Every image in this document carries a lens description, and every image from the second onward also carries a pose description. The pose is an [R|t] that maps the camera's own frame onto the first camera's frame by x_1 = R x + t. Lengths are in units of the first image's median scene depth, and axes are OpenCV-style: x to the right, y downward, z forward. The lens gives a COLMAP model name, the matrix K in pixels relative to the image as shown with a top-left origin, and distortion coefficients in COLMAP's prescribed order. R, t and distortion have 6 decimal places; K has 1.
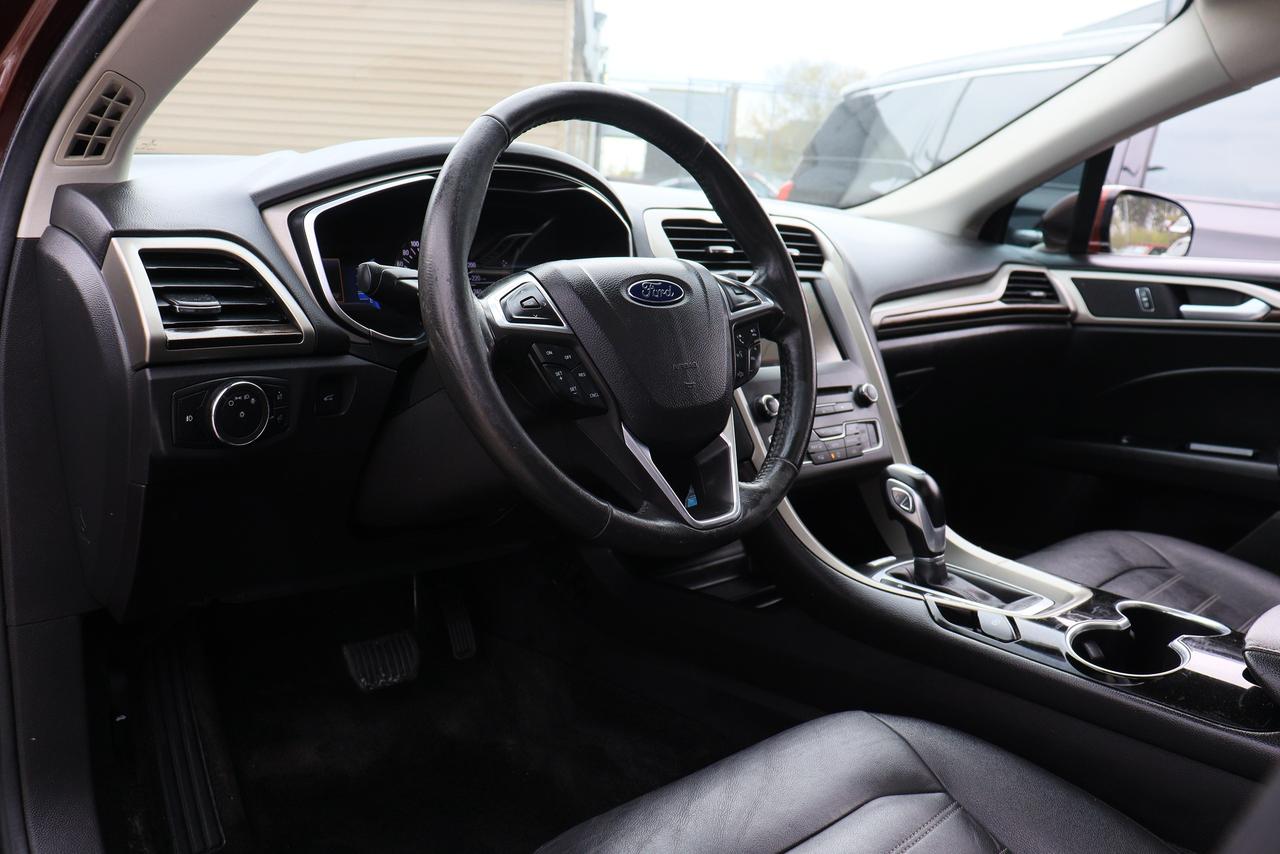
lens RADIAL K [[1049.1, 0, 648.5], [0, 1049.1, 421.5], [0, 0, 1]] dist [-0.167741, 0.119224]
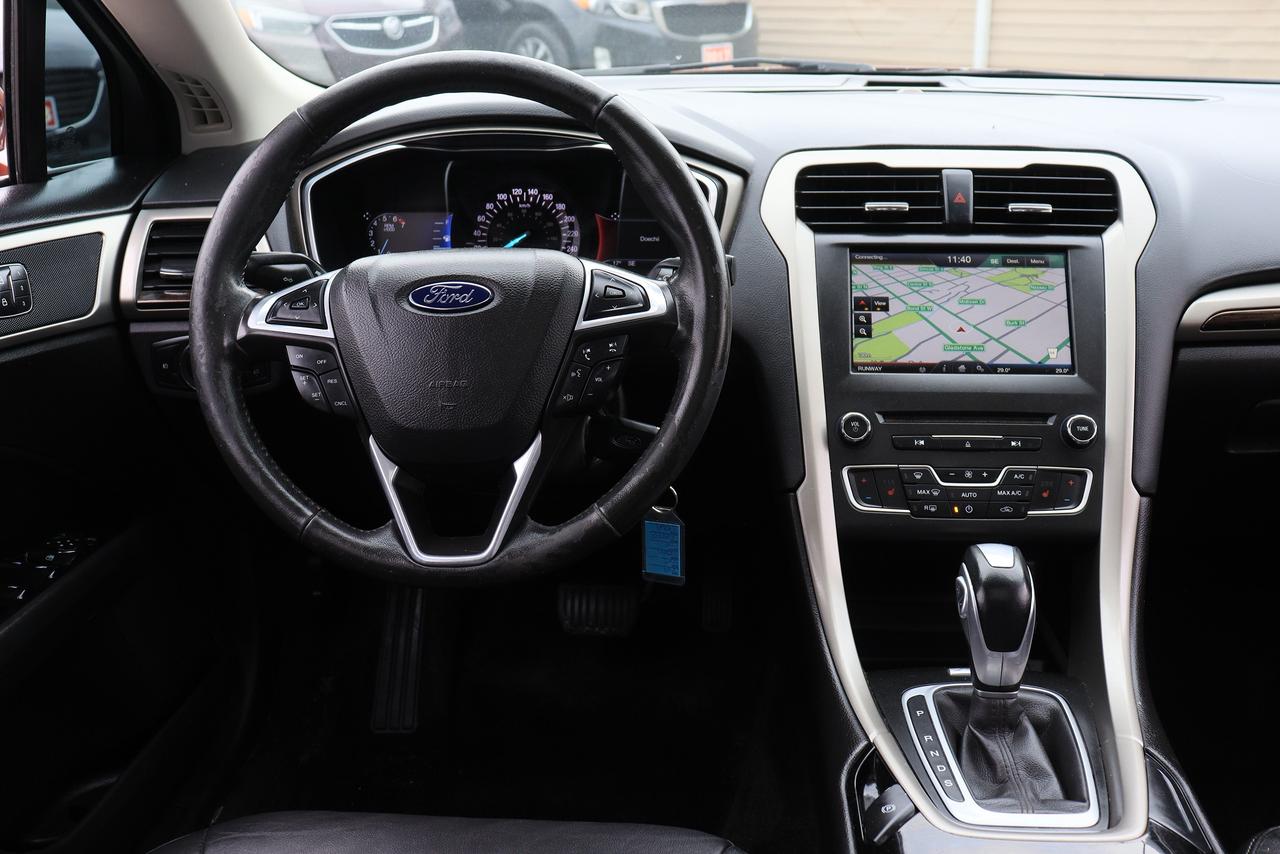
lens RADIAL K [[1234.6, 0, 645.9], [0, 1234.6, 419.8], [0, 0, 1]] dist [-0.097225, 0.000000]
pose [[0.682526, 0.176630, -0.709197, 0.861736], [-0.093128, 0.983466, 0.155313, -0.193007], [0.724904, -0.039959, 0.687690, 0.378245]]
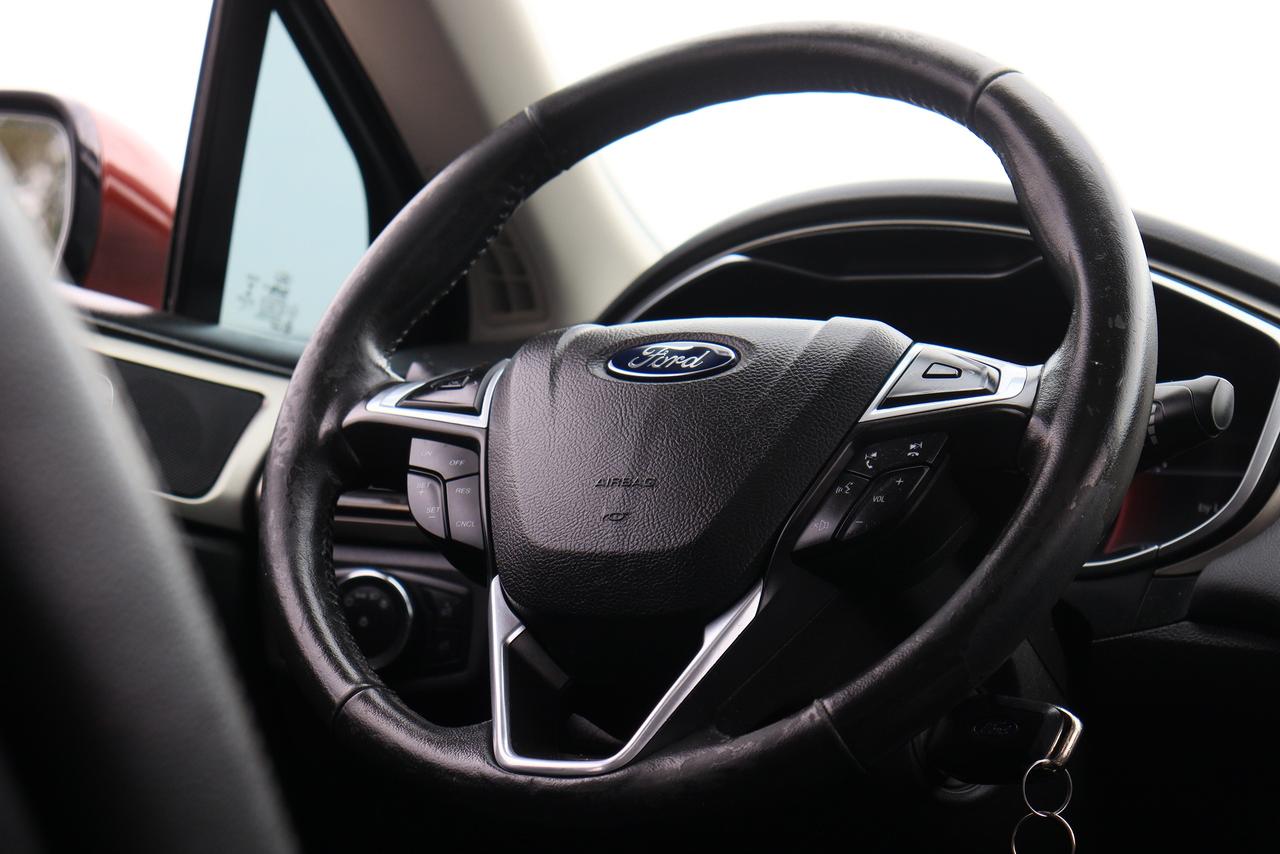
lens RADIAL K [[3017.3, 0, 642.3], [0, 3017.3, 426.4], [0, 0, 1]] dist [0.423132, 0.000000]
pose [[0.296393, -0.139775, -0.944783, 1.388789], [-0.247990, 0.944040, -0.217463, 0.233567], [0.922308, 0.298751, 0.245144, 0.603418]]
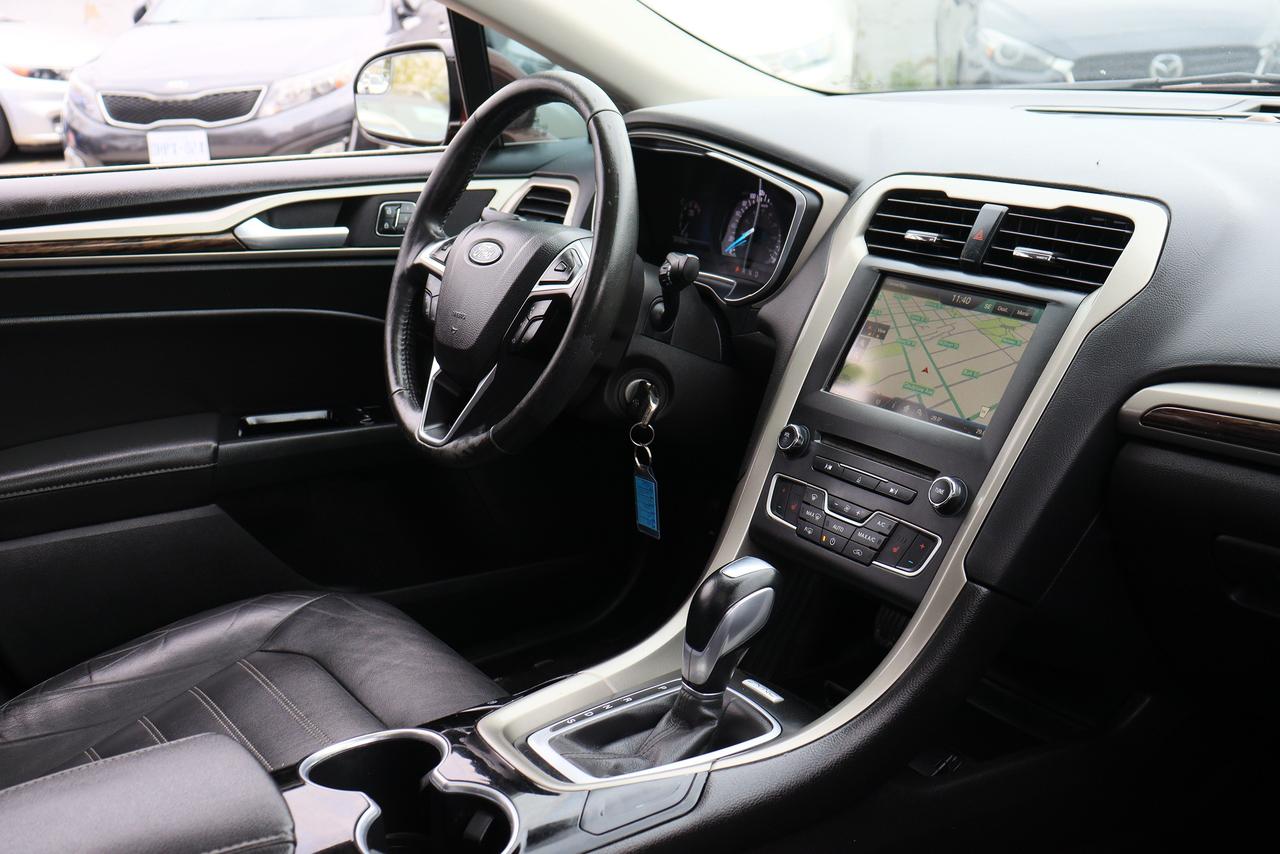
lens RADIAL K [[1435.6, 0, 647.0], [0, 1435.6, 417.0], [0, 0, 1]] dist [0.009827, 0.000000]
pose [[-0.176402, 0.220690, -0.959259, 1.557399], [-0.165892, 0.953936, 0.249971, -0.375712], [0.970238, 0.203229, -0.131666, 1.390647]]
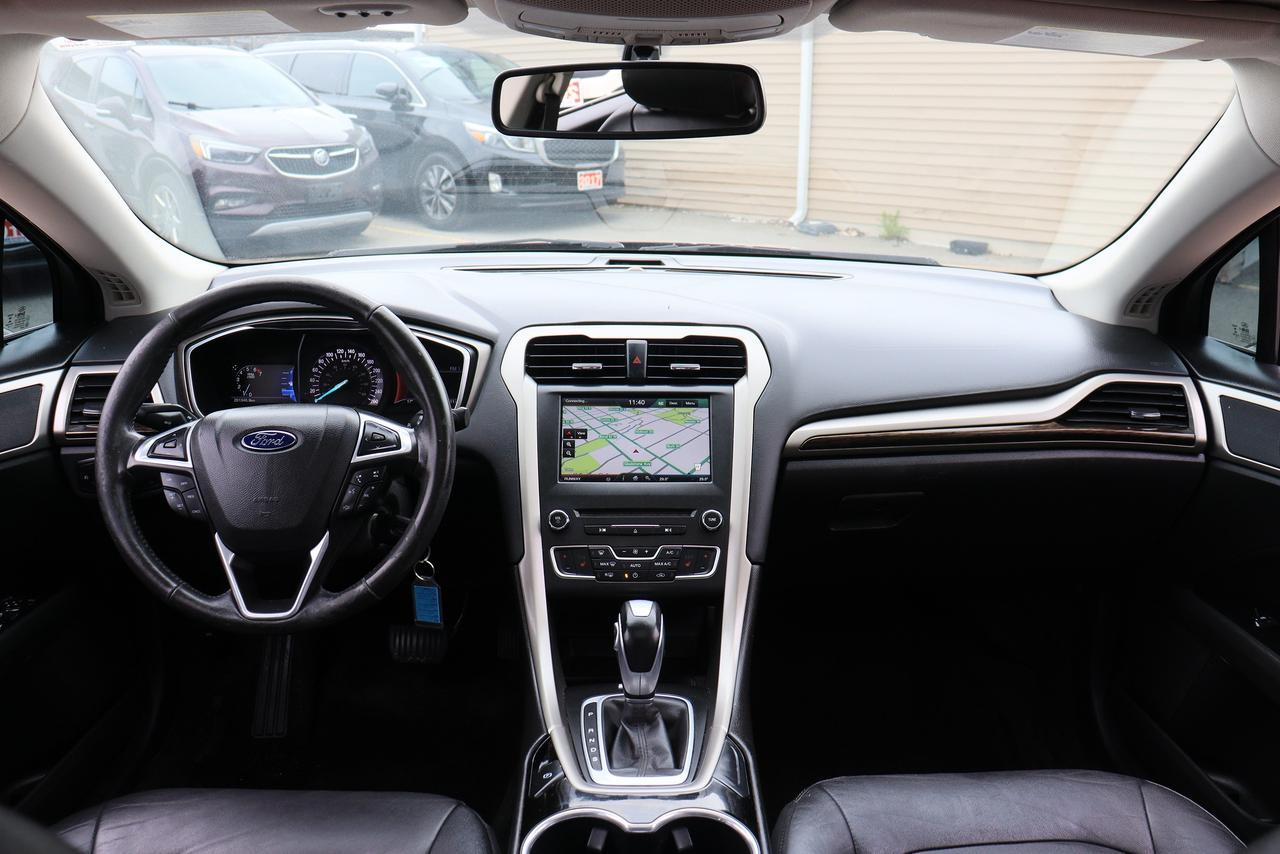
lens RADIAL K [[1049.1, 0, 653.0], [0, 1049.1, 414.4], [0, 0, 1]] dist [-0.167741, 0.119224]
pose [[0.750807, 0.133557, -0.646879, 1.197258], [-0.098144, 0.991030, 0.090700, -0.316203], [0.653190, -0.004611, 0.757180, 0.307981]]
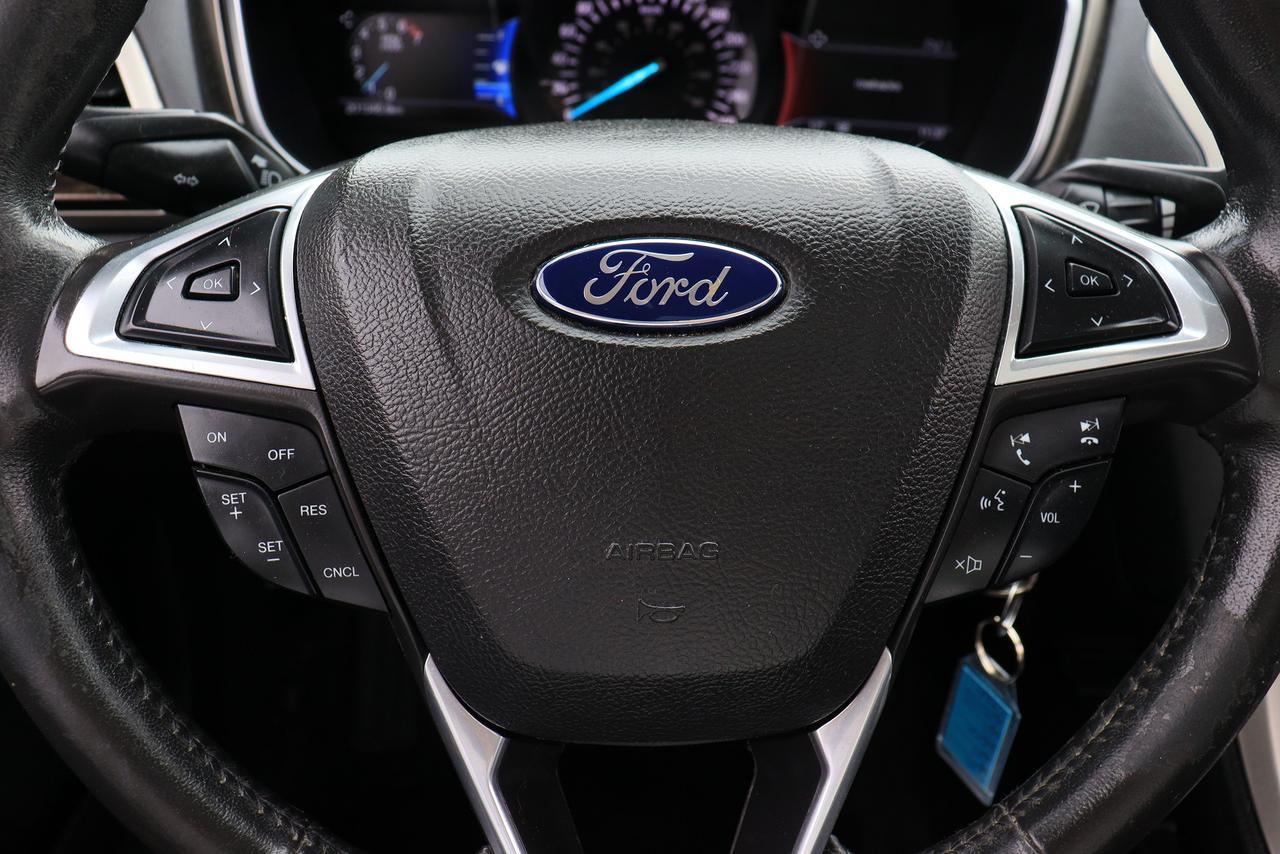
lens RADIAL K [[1078.8, 0, 646.1], [0, 1078.8, 414.6], [0, 0, 1]] dist [-0.115000, 0.019569]
pose [[0.735003, 0.316219, -0.599814, 0.200426], [-0.131087, 0.934176, 0.331861, -0.186371], [0.665272, -0.165291, 0.728074, 0.735650]]
